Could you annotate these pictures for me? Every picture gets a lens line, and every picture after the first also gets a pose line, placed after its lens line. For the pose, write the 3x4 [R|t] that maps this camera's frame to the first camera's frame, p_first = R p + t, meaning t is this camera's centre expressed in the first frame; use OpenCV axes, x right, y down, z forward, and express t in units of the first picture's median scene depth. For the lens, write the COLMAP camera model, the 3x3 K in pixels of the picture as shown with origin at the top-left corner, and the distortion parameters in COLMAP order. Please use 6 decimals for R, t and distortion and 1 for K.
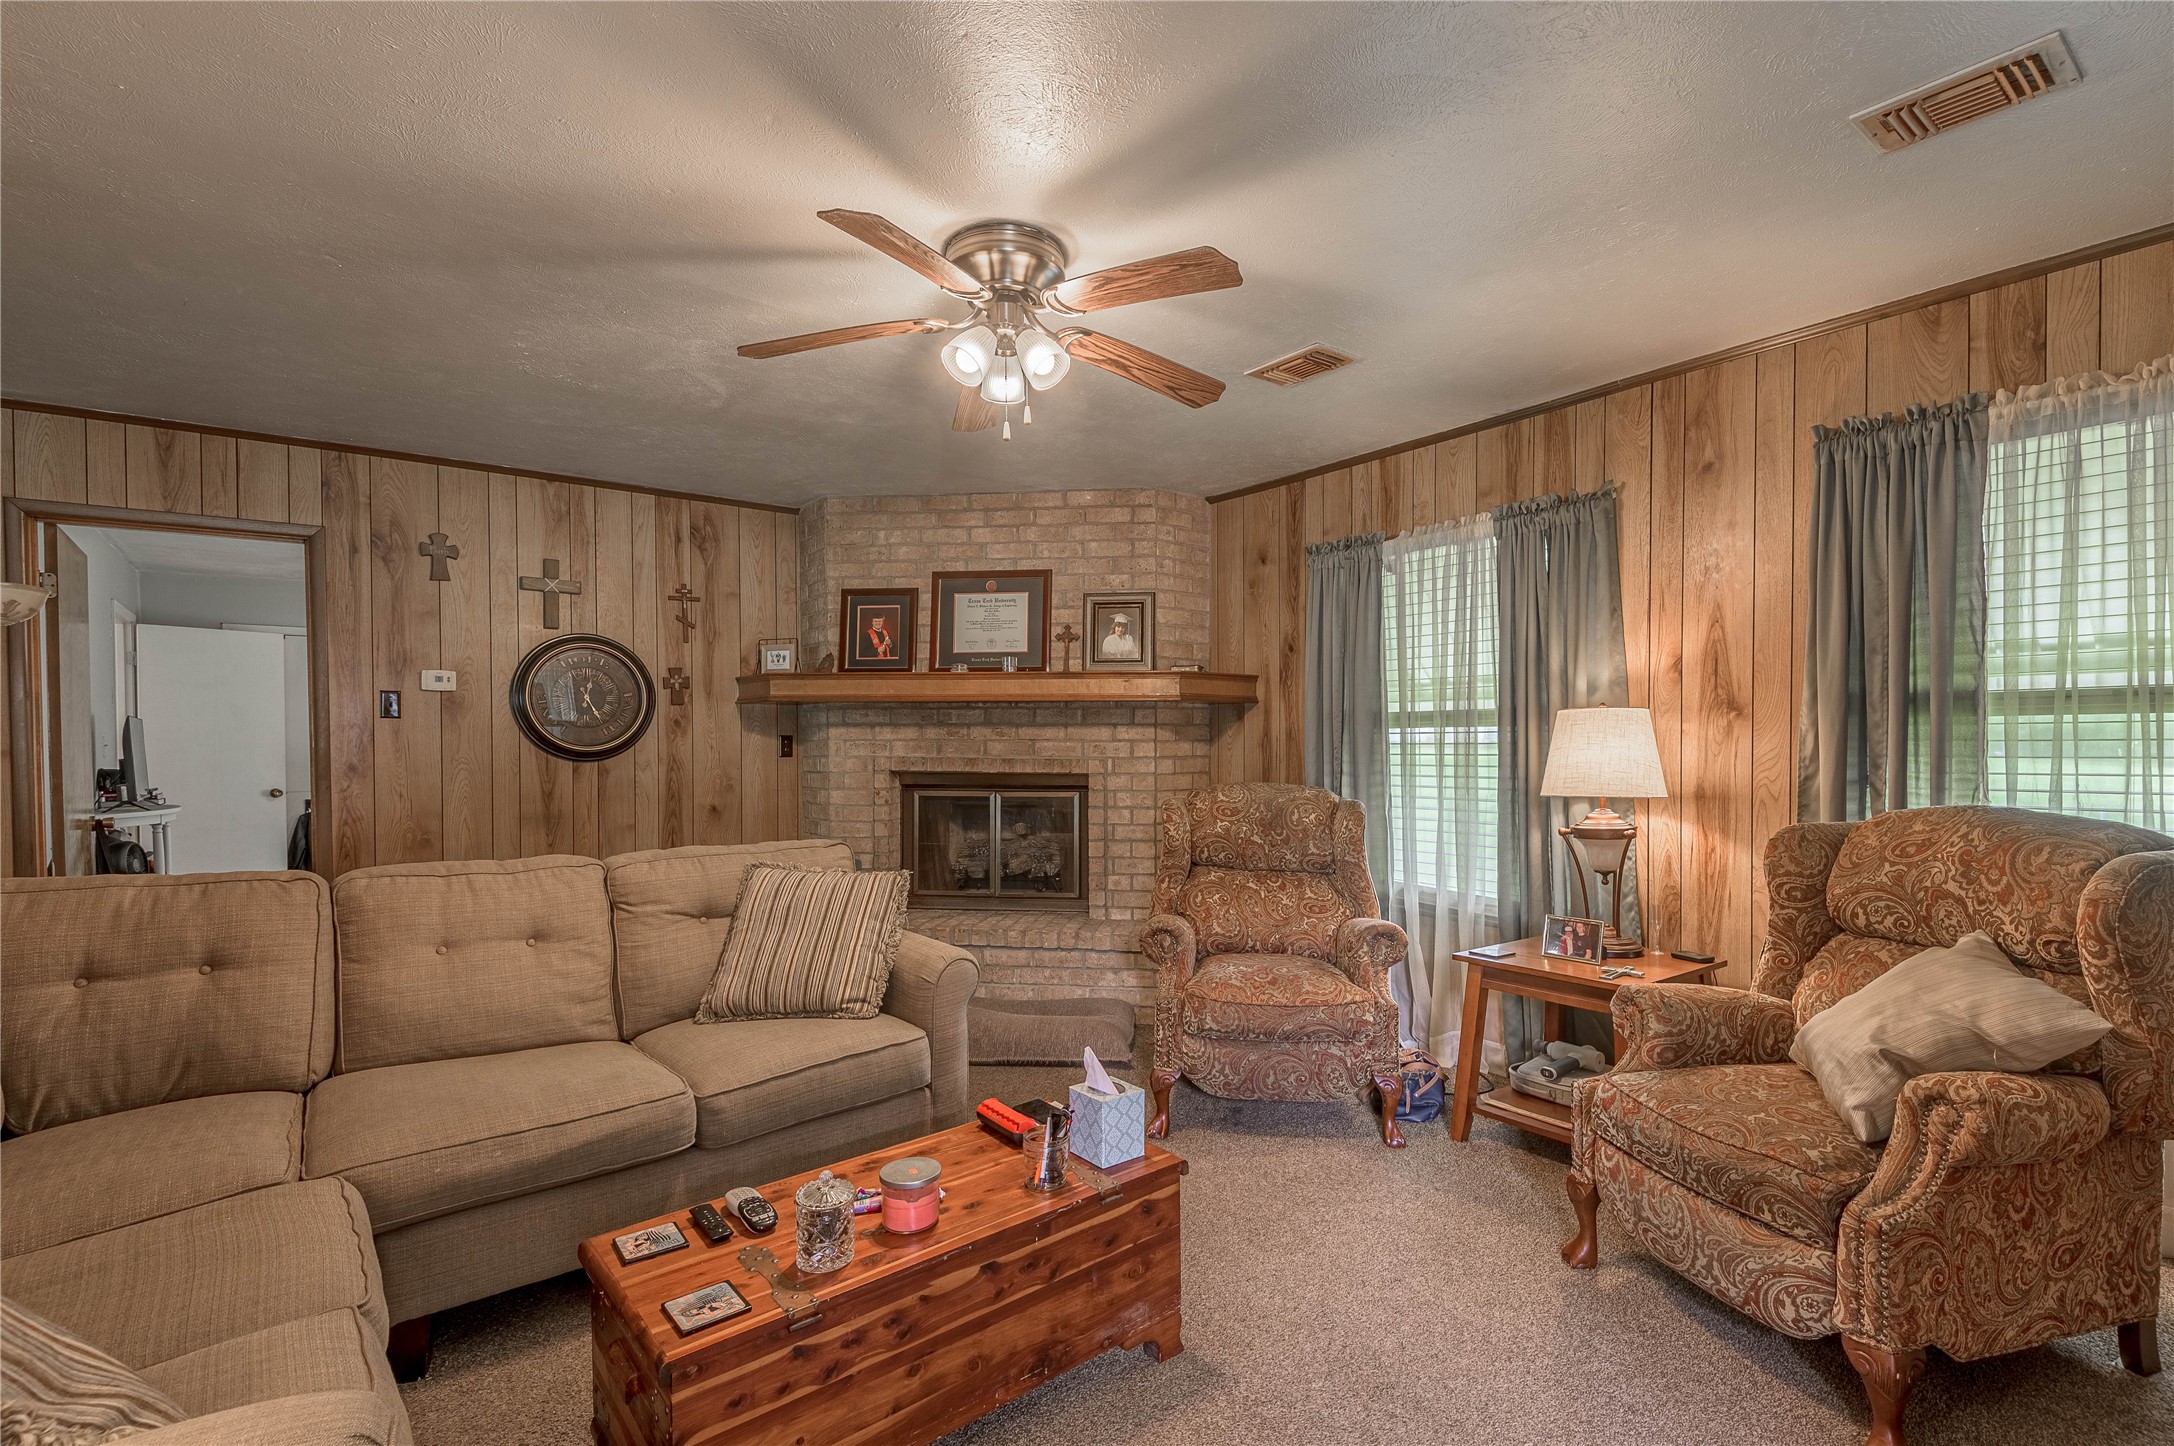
lens RADIAL K [[955.7, 0, 1085.5], [0, 955.7, 752.2], [0, 0, 1]] dist [0.042691, -0.000166]
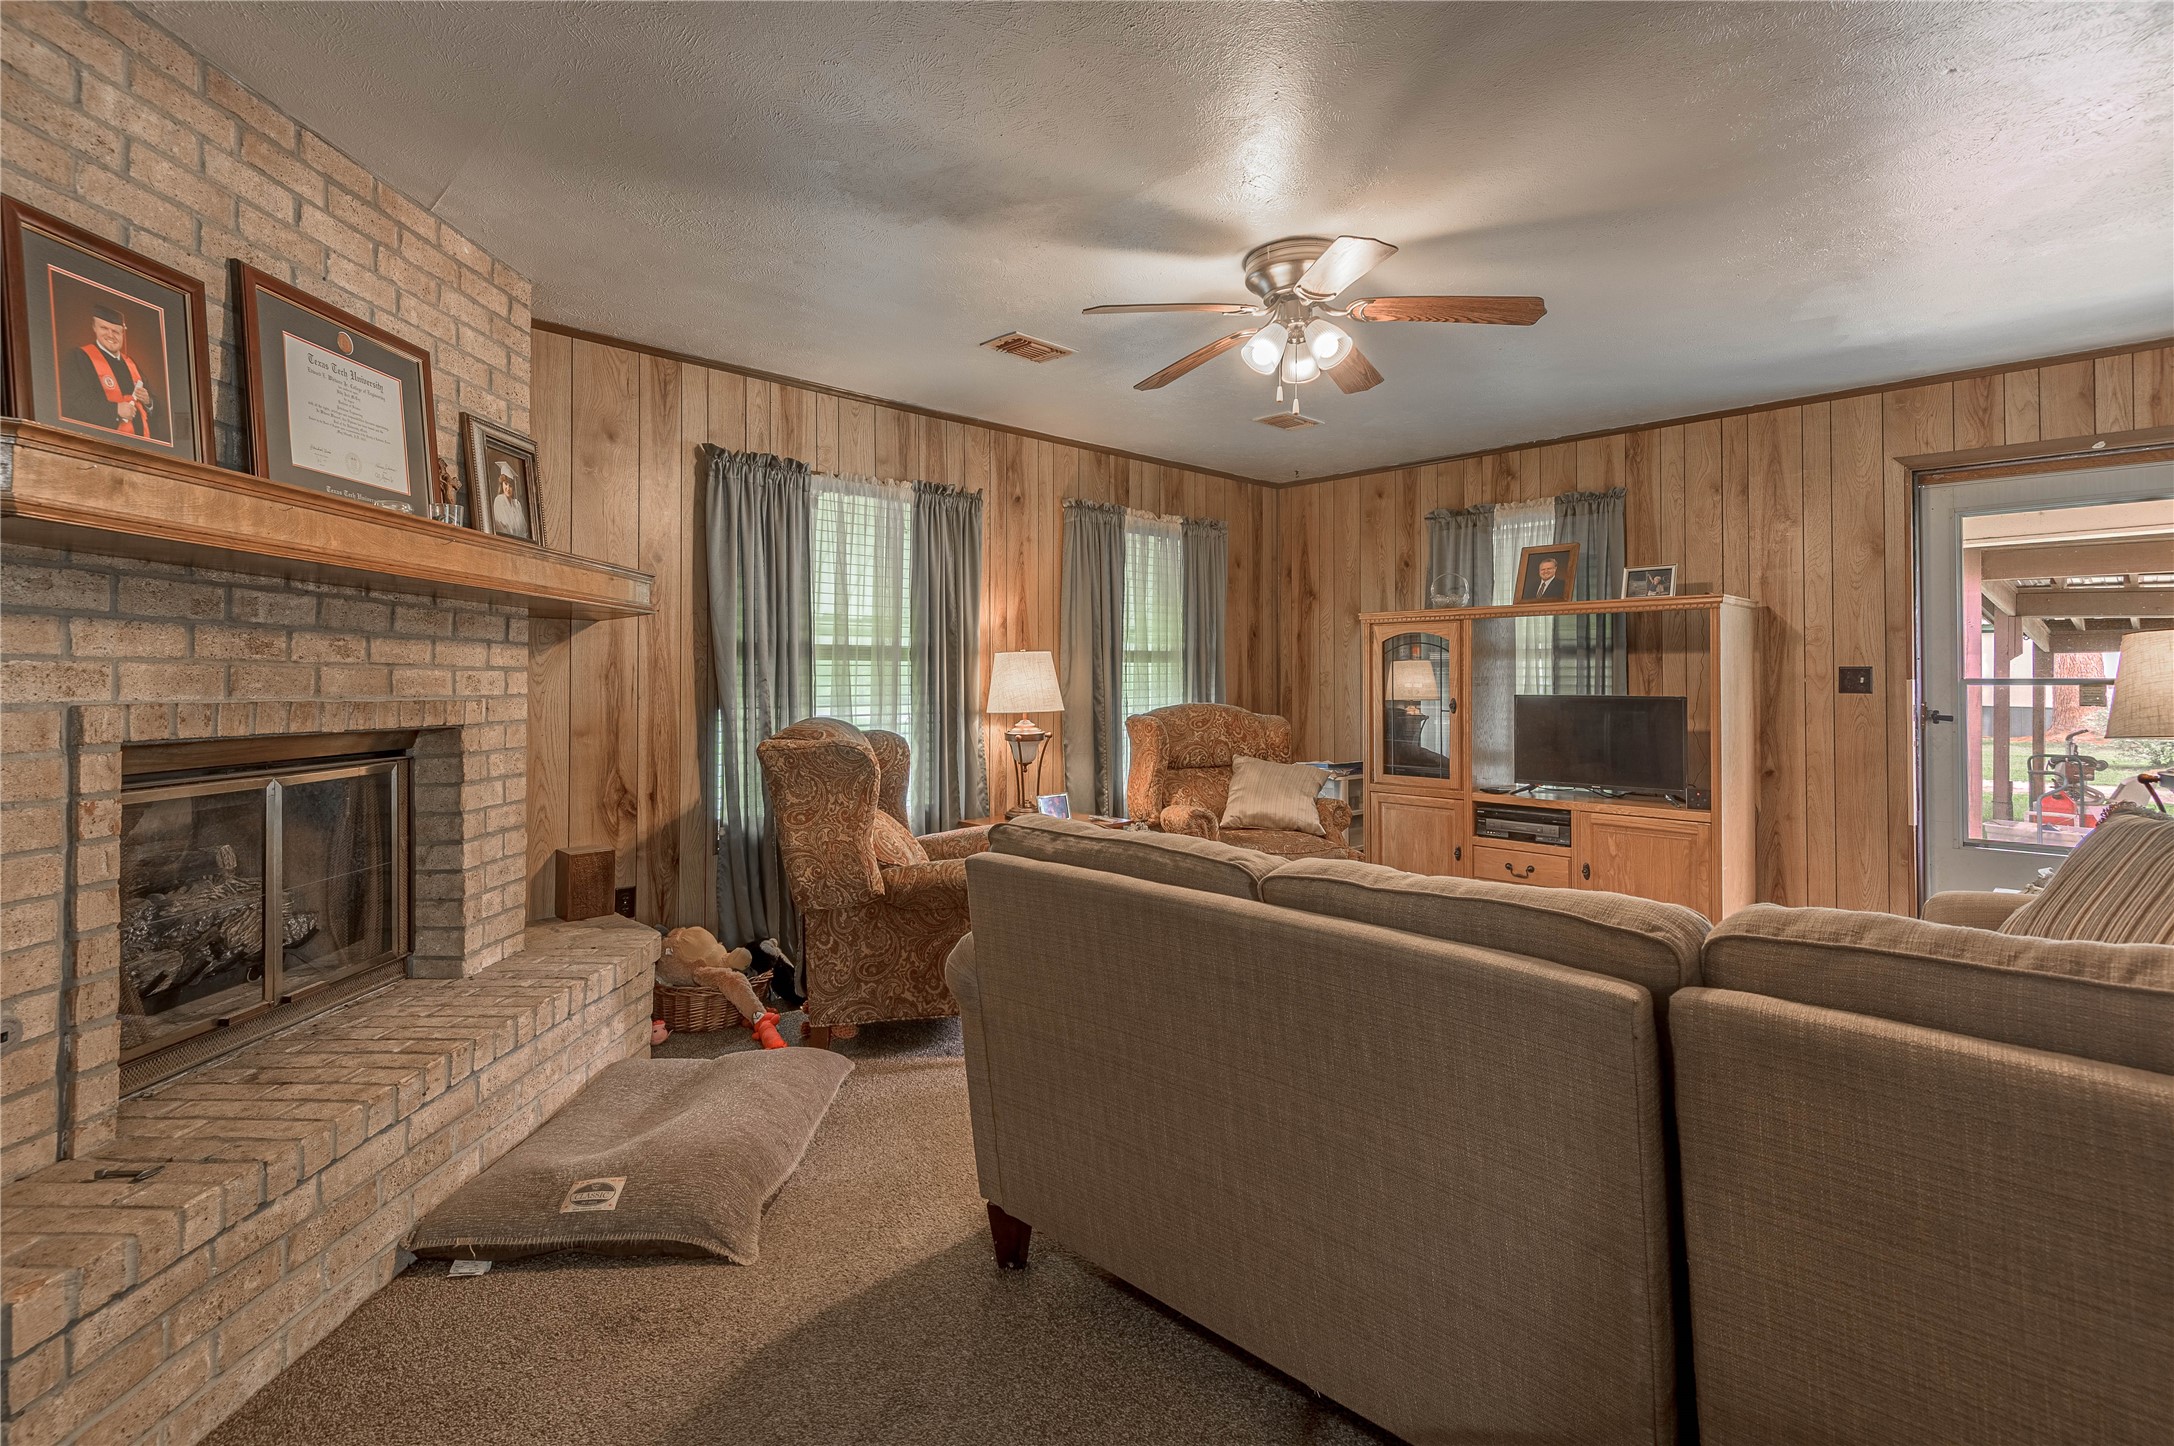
lens RADIAL K [[1010.2, 0, 1090.3], [0, 1010.2, 663.9], [0, 0, 1]] dist [0.019005, -0.010286]
pose [[-0.091229, 0.017970, 0.995668, -0.642998], [0.011422, 0.999790, -0.016998, 0.000265], [-0.995764, 0.009822, -0.091415, 0.681219]]
